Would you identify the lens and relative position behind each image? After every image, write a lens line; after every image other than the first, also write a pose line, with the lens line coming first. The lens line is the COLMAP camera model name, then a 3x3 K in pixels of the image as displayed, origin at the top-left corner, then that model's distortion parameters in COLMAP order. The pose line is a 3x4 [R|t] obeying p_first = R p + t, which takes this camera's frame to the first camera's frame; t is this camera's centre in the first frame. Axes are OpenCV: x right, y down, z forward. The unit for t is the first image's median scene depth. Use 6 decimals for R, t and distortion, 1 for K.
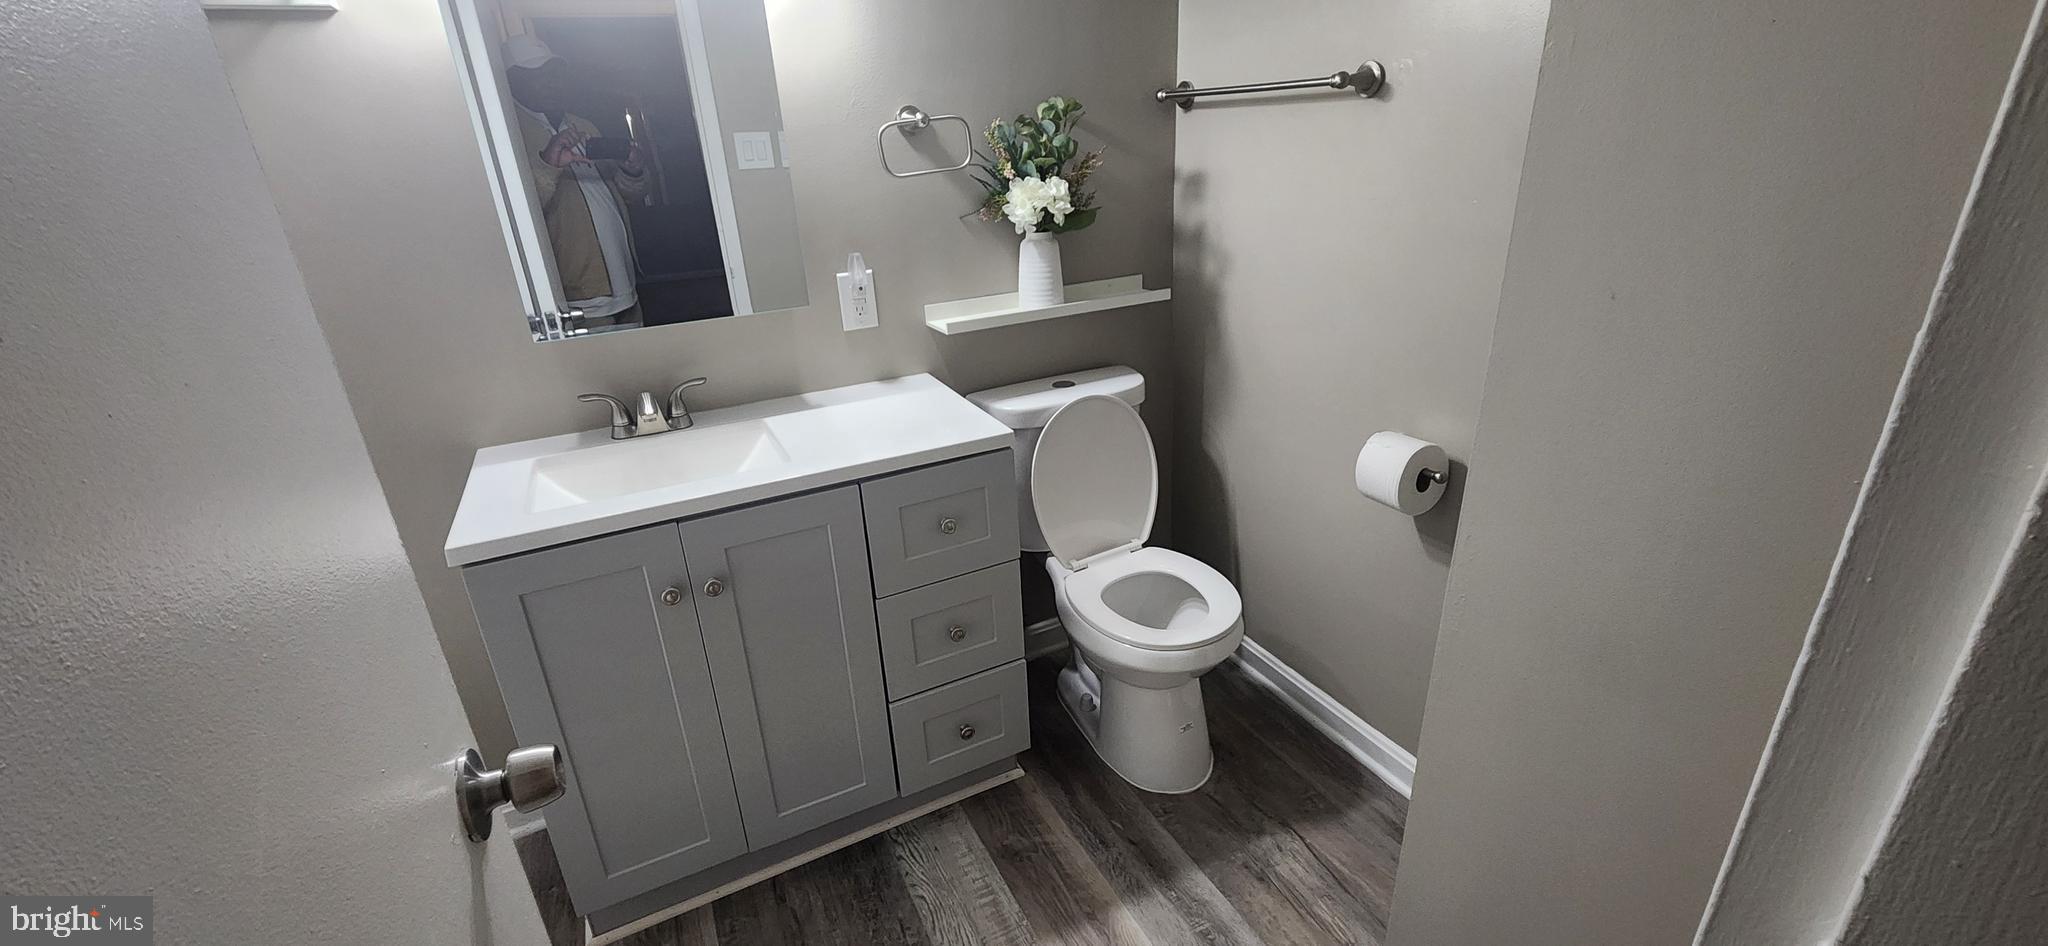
lens RADIAL K [[834.6, 0, 1024.3], [0, 834.6, 468.2], [0, 0, 1]] dist [0.011935, -0.006336]
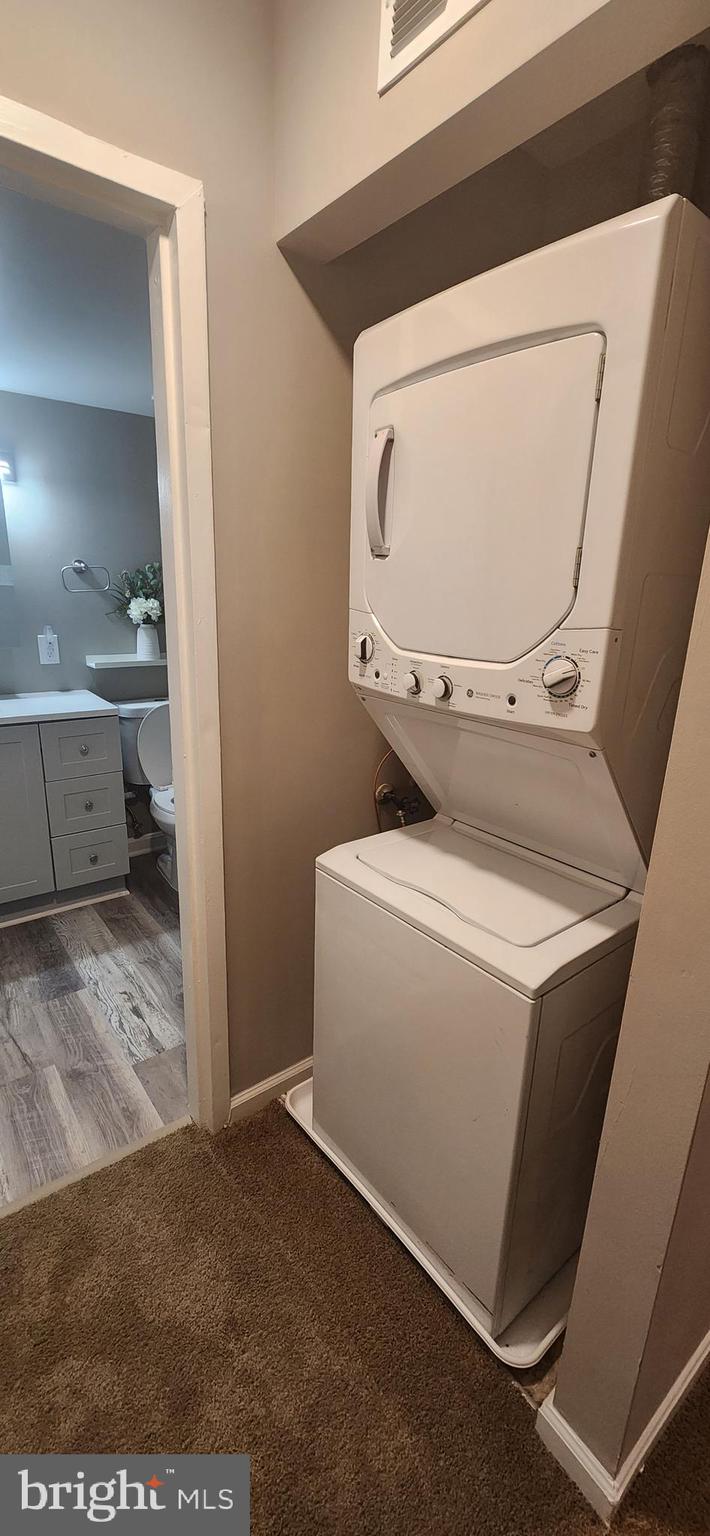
lens RADIAL K [[621.9, 0, 355.0], [0, 621.9, 768.0], [0, 0, 1]] dist [0.015047, -0.007699]
pose [[0.978630, 0.025962, 0.203986, 0.227871], [-0.003652, 0.994036, -0.108995, 0.249130], [-0.205599, 0.105921, 0.972887, -0.599155]]
